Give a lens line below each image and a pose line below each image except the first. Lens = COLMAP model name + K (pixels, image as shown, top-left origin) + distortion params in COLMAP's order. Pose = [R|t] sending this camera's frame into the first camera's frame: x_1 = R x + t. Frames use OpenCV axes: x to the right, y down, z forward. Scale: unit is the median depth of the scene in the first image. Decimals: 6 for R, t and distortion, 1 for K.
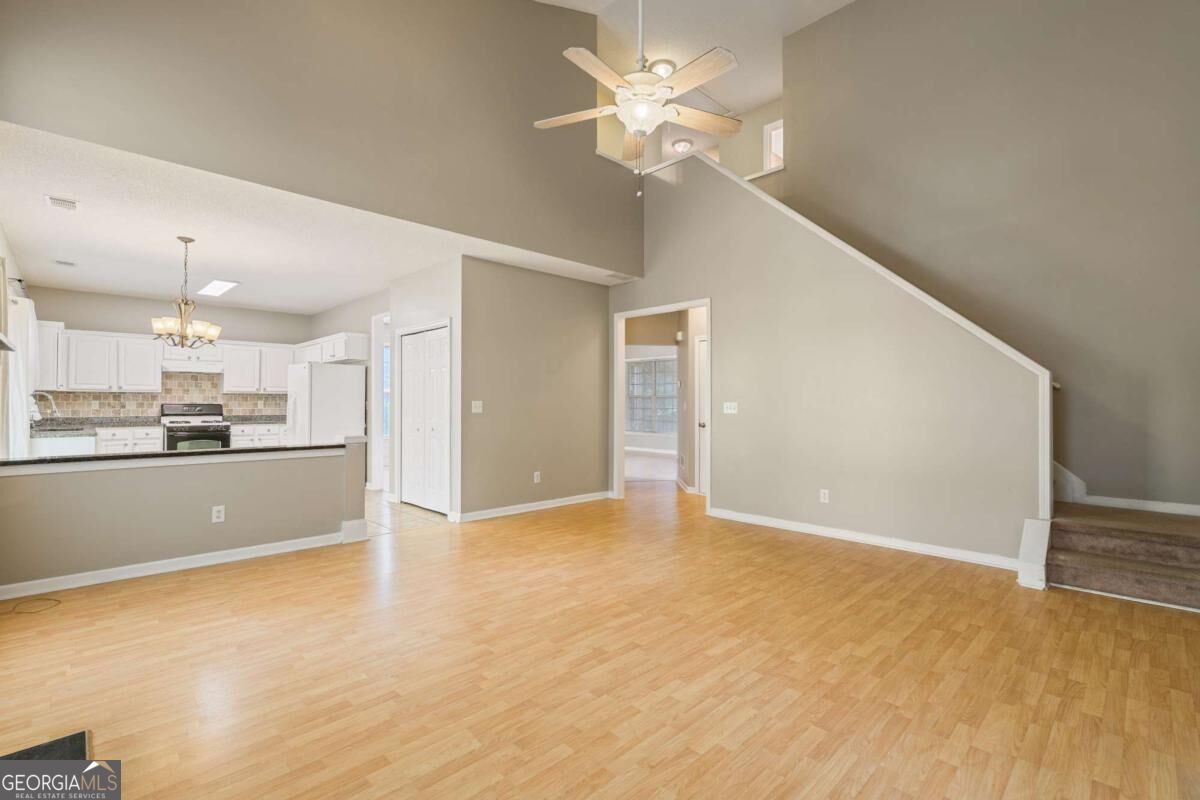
lens RADIAL K [[541.9, 0, 596.8], [0, 541.9, 400.0], [0, 0, 1]] dist [-0.003190, 0.000783]
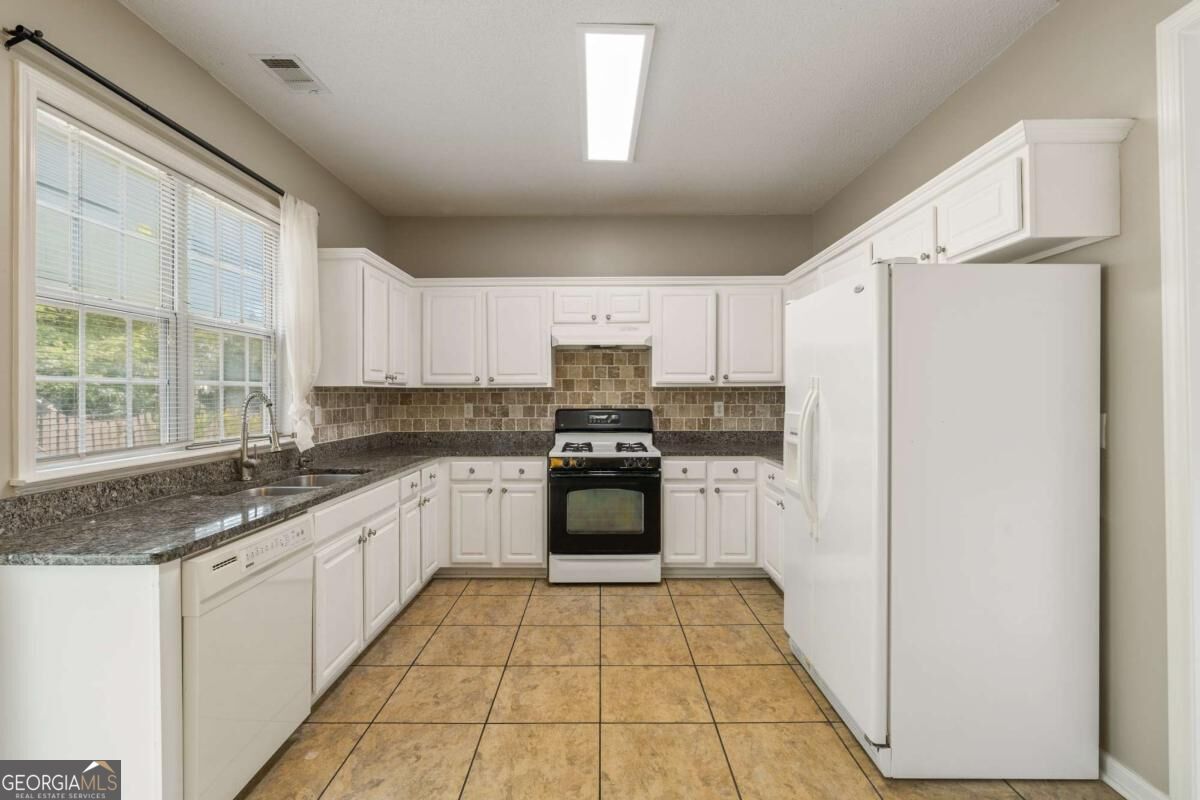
lens RADIAL K [[543.7, 0, 600.0], [0, 543.7, 400.0], [0, 0, 1]] dist [-0.003306, -0.000040]
pose [[0.716438, 0.002795, -0.697646, -0.436263], [0.009022, 0.999871, 0.013271, -0.009178], [0.697593, -0.015802, 0.716320, 0.703683]]
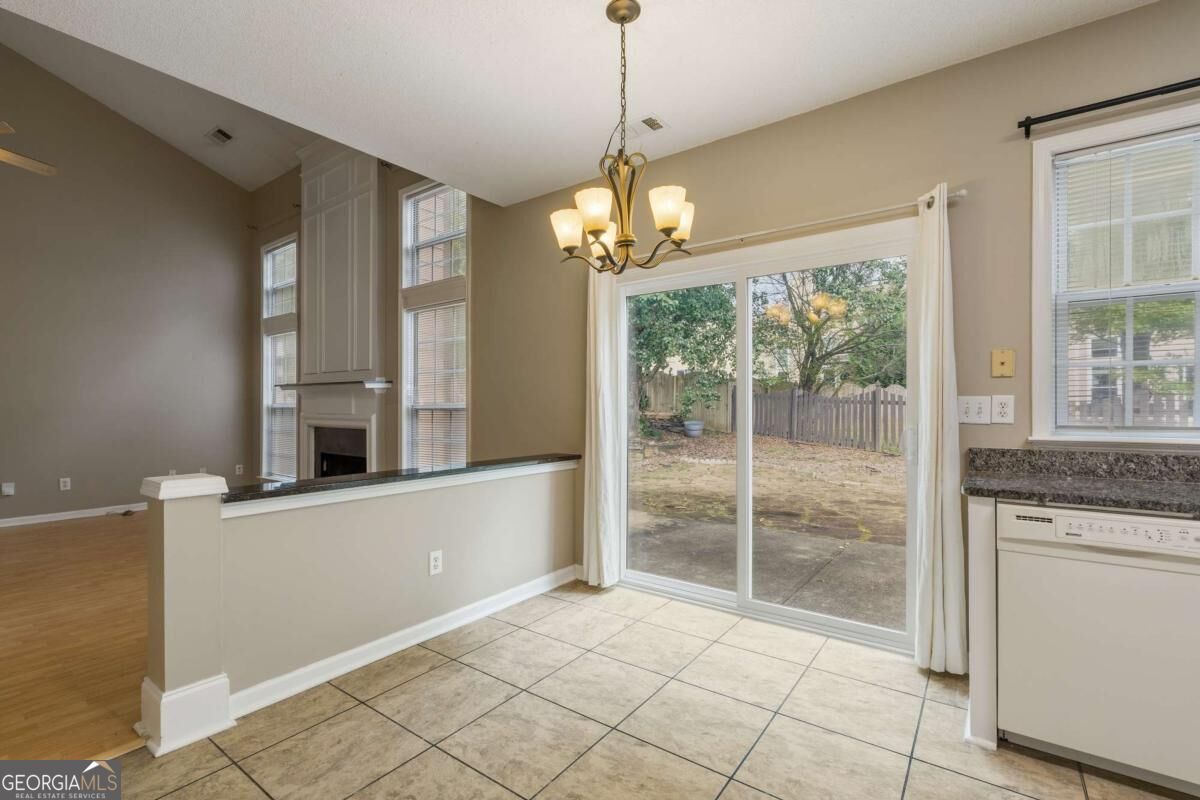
lens RADIAL K [[533.8, 0, 592.7], [0, 533.8, 403.6], [0, 0, 1]] dist [-0.003616, -0.000200]
pose [[-0.987876, -0.003996, -0.155195, -0.459597], [-0.001768, 0.999893, -0.014487, 0.008882], [0.155236, -0.014037, -0.987778, 0.957290]]
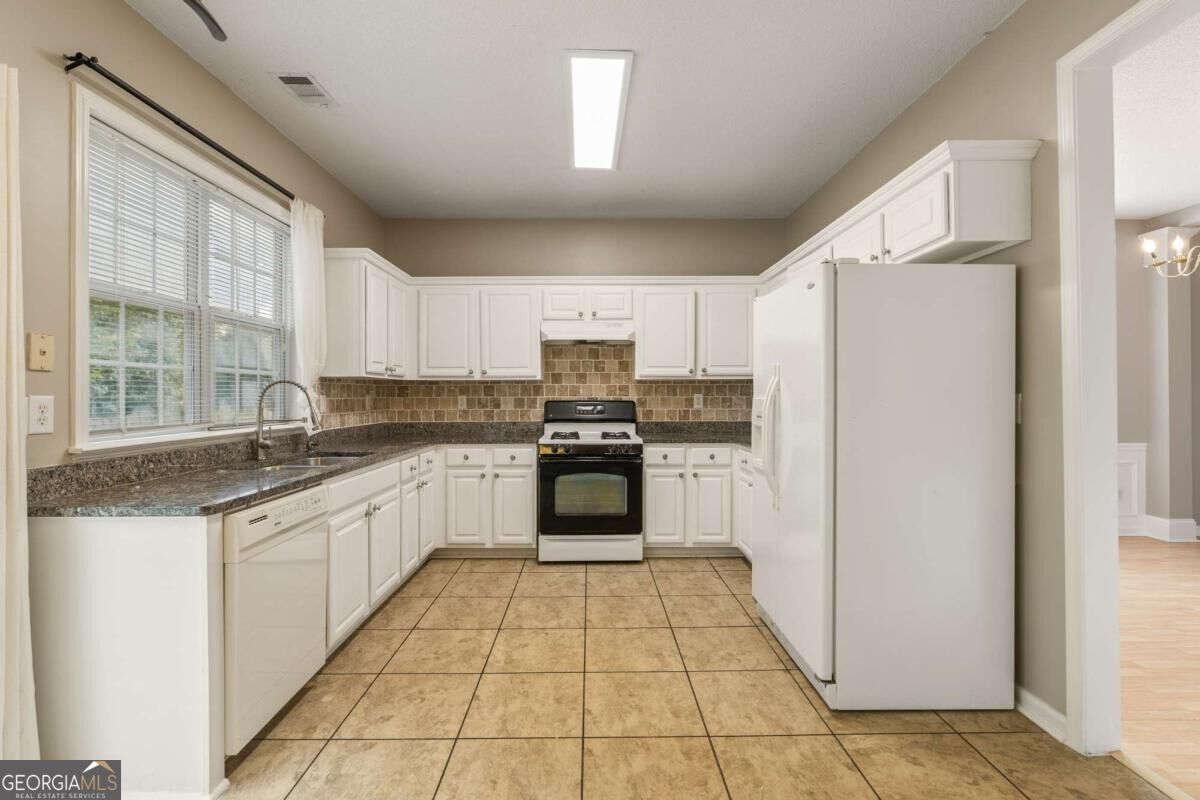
lens RADIAL K [[541.9, 0, 596.8], [0, 541.9, 400.0], [0, 0, 1]] dist [-0.003190, 0.000783]
pose [[0.726720, 0.001756, -0.686931, -0.410189], [0.008399, 0.999899, 0.011441, 0.000482], [0.686882, -0.014084, 0.726632, 0.680488]]
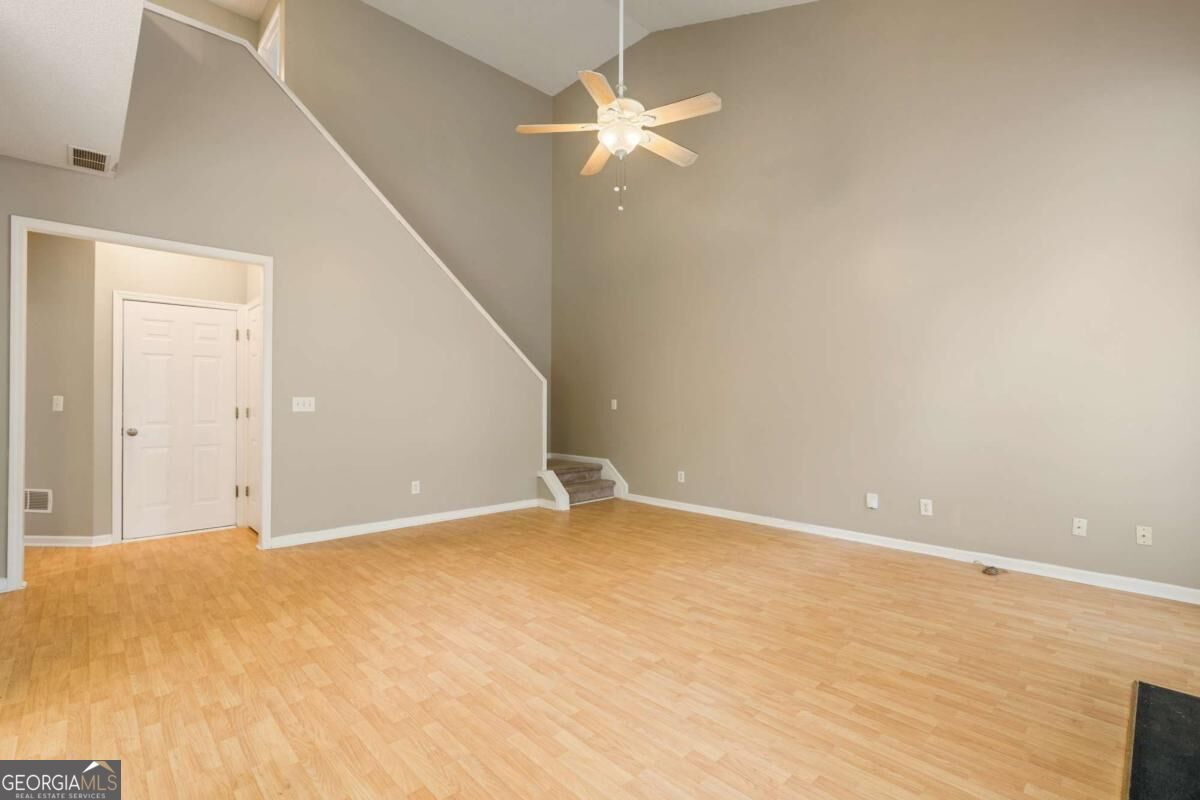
lens RADIAL K [[541.9, 0, 596.8], [0, 541.9, 400.0], [0, 0, 1]] dist [-0.003190, 0.000783]
pose [[0.004883, 0.000254, 0.999988, -0.426822], [-0.014467, 0.999895, -0.000183, 0.001692], [-0.999883, -0.014466, 0.004886, 0.434364]]
